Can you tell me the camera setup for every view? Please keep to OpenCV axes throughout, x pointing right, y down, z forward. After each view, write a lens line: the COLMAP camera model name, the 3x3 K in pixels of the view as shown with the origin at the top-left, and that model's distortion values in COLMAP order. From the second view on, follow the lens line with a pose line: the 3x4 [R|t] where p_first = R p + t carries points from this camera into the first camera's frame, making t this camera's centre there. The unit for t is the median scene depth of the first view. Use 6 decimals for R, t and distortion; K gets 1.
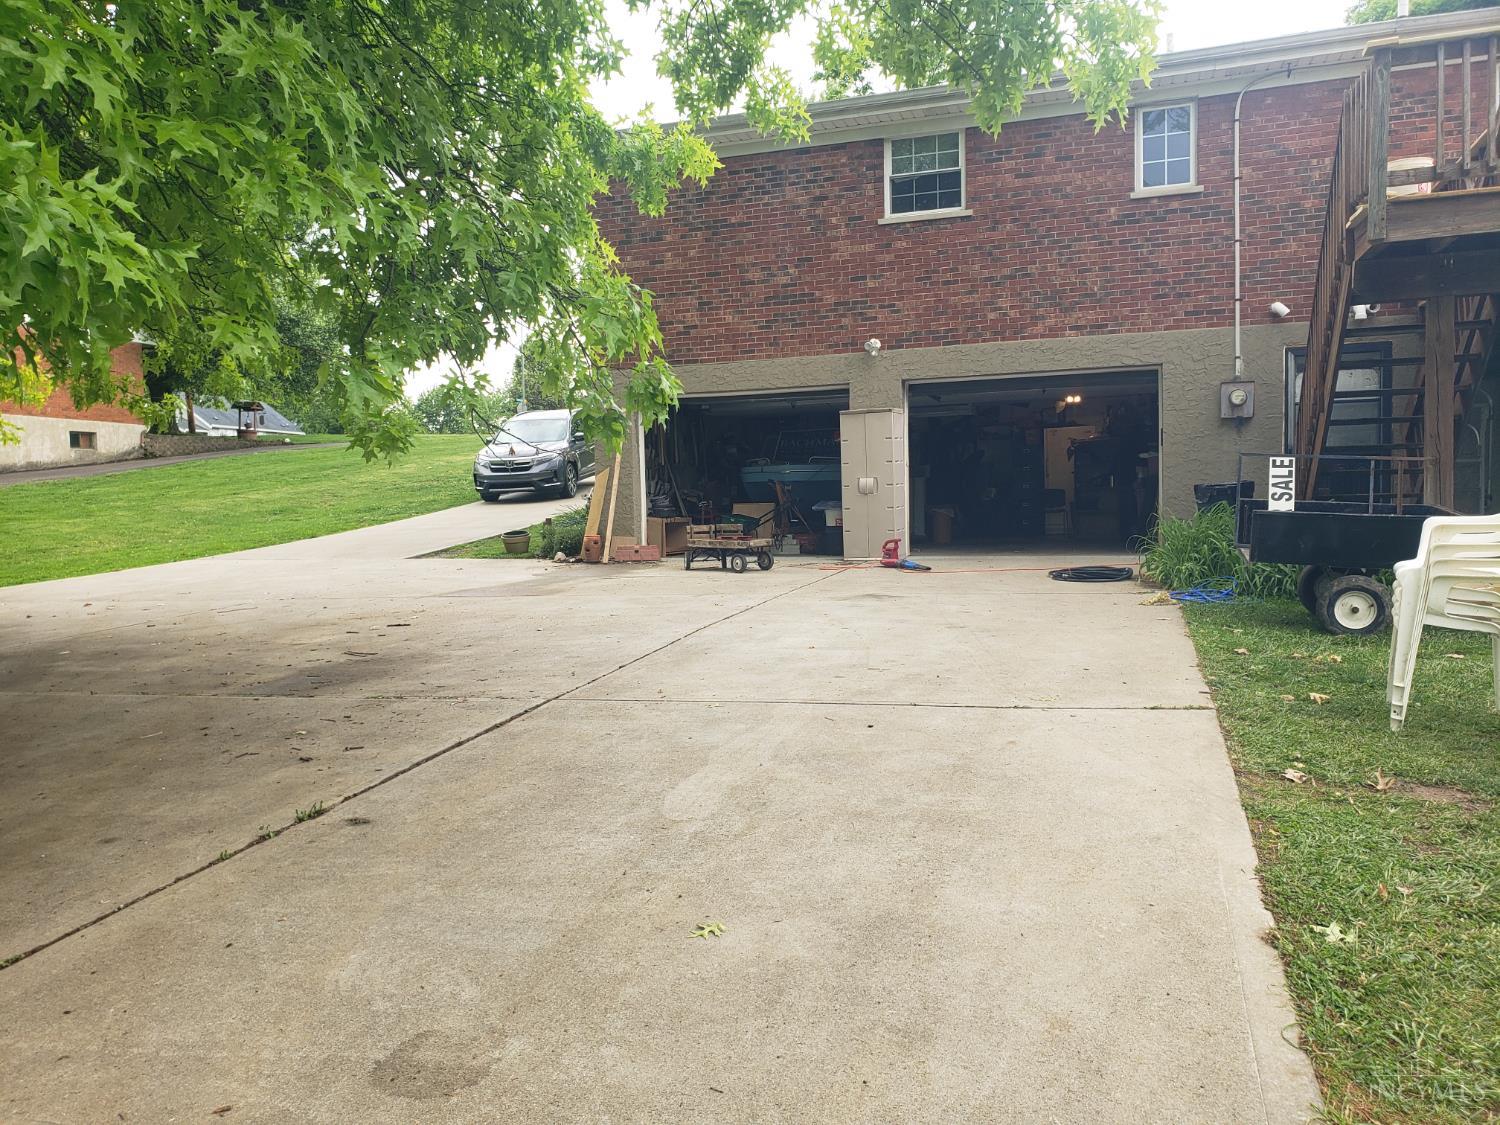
lens RADIAL K [[1135.9, 0, 753.1], [0, 1135.9, 564.9], [0, 0, 1]] dist [0.046171, -0.010126]
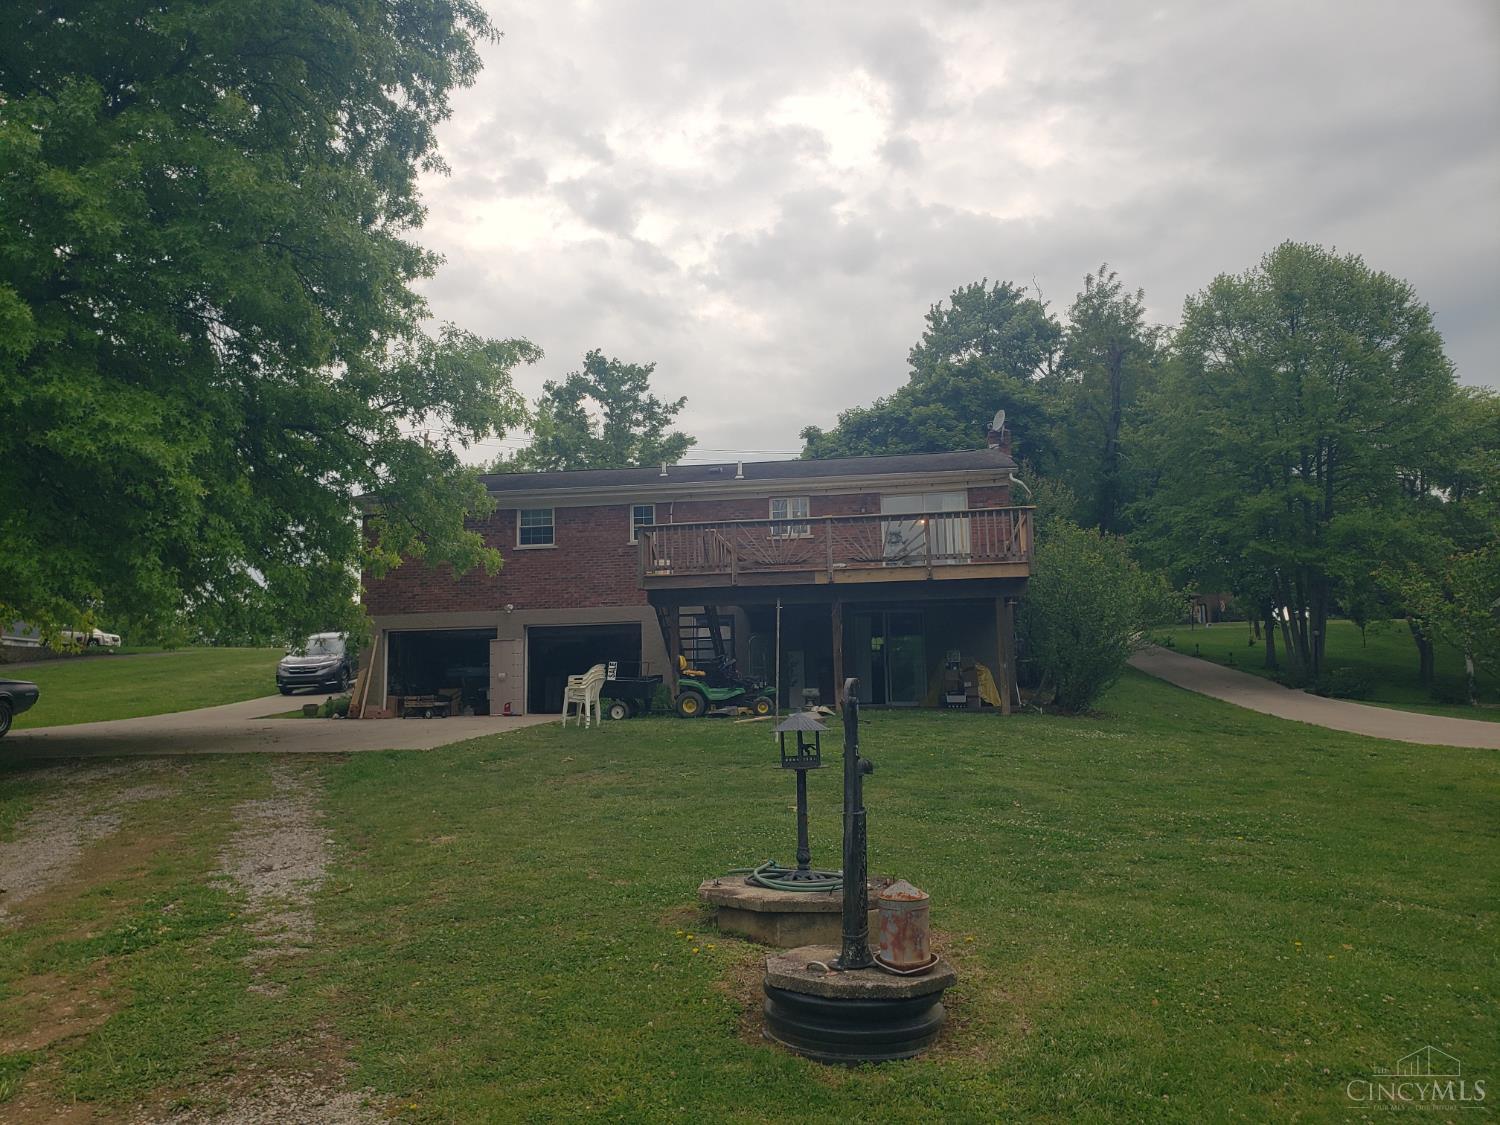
lens RADIAL K [[1135.9, 0, 753.6], [0, 1135.9, 557.9], [0, 0, 1]] dist [0.046171, -0.010126]
pose [[0.982823, 0.029883, 0.182113, 0.153999], [0.006292, 0.980804, -0.194896, 0.109494], [-0.184441, 0.192694, 0.963769, -0.983849]]
